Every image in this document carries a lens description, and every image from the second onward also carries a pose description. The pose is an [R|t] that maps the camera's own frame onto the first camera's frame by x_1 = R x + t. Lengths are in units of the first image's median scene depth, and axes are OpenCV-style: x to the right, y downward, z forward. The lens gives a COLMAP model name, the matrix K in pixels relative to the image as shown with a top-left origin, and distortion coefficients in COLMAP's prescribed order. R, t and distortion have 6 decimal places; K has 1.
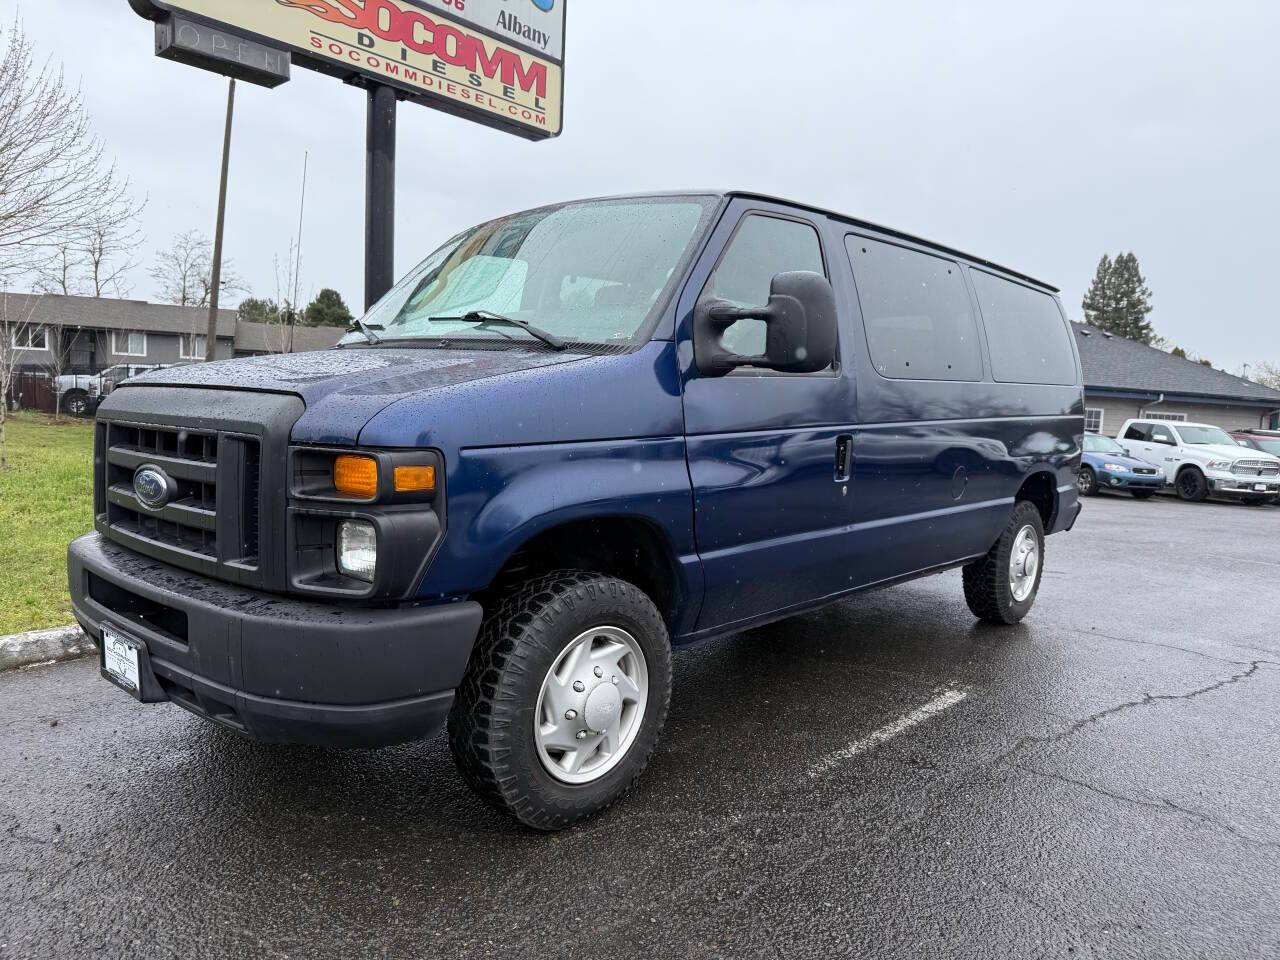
lens RADIAL K [[889.9, 0, 647.7], [0, 889.9, 474.6], [0, 0, 1]] dist [0.002408, 0.007171]
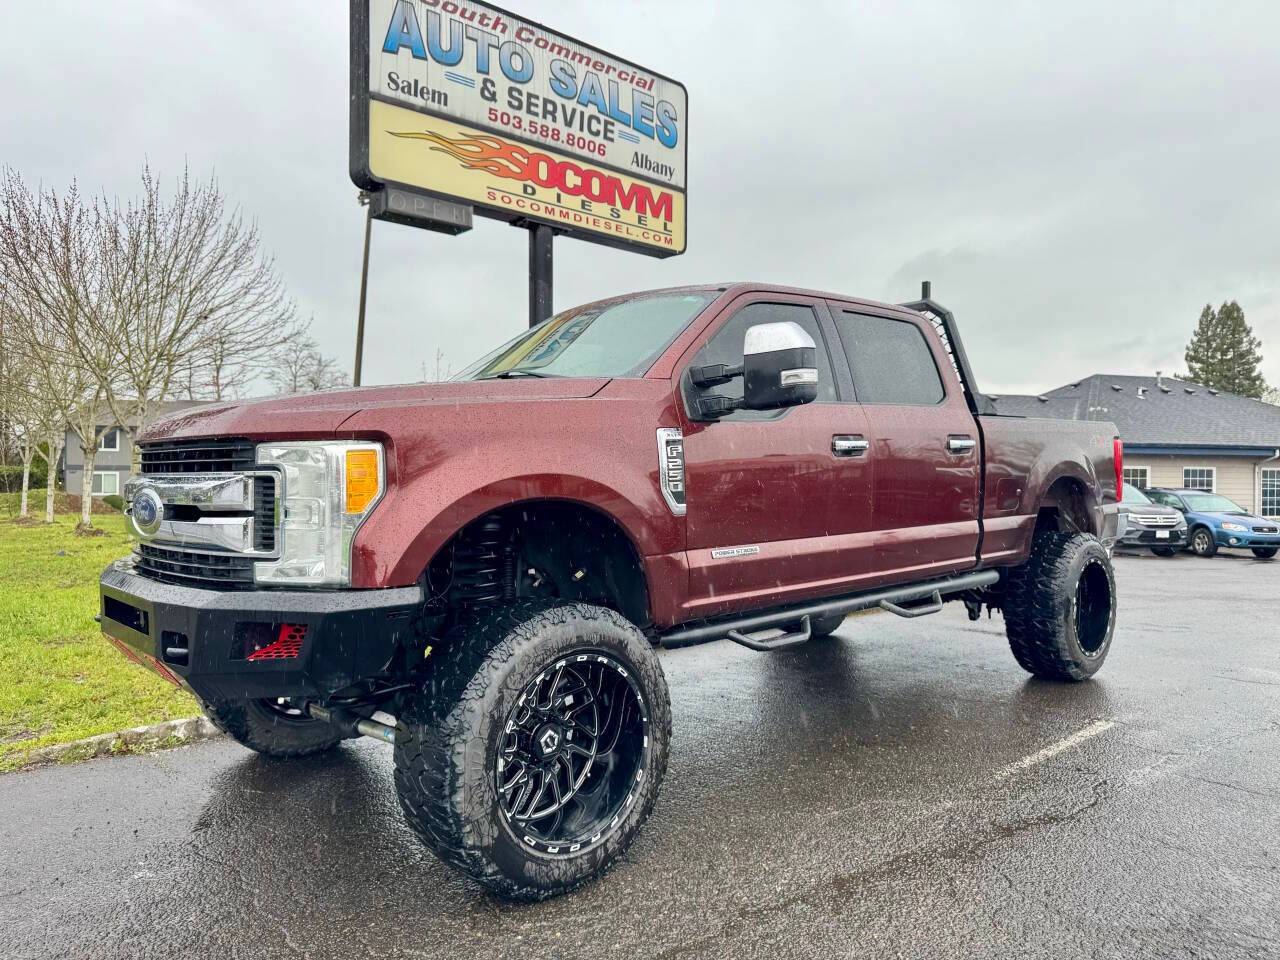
lens RADIAL K [[886.2, 0, 646.4], [0, 886.2, 488.4], [0, 0, 1]] dist [0.074859, -0.083349]
pose [[0.994961, -0.037576, -0.092955, -0.056597], [0.031005, 0.996984, -0.071150, 0.000279], [0.095348, 0.067910, 0.993125, -0.125404]]
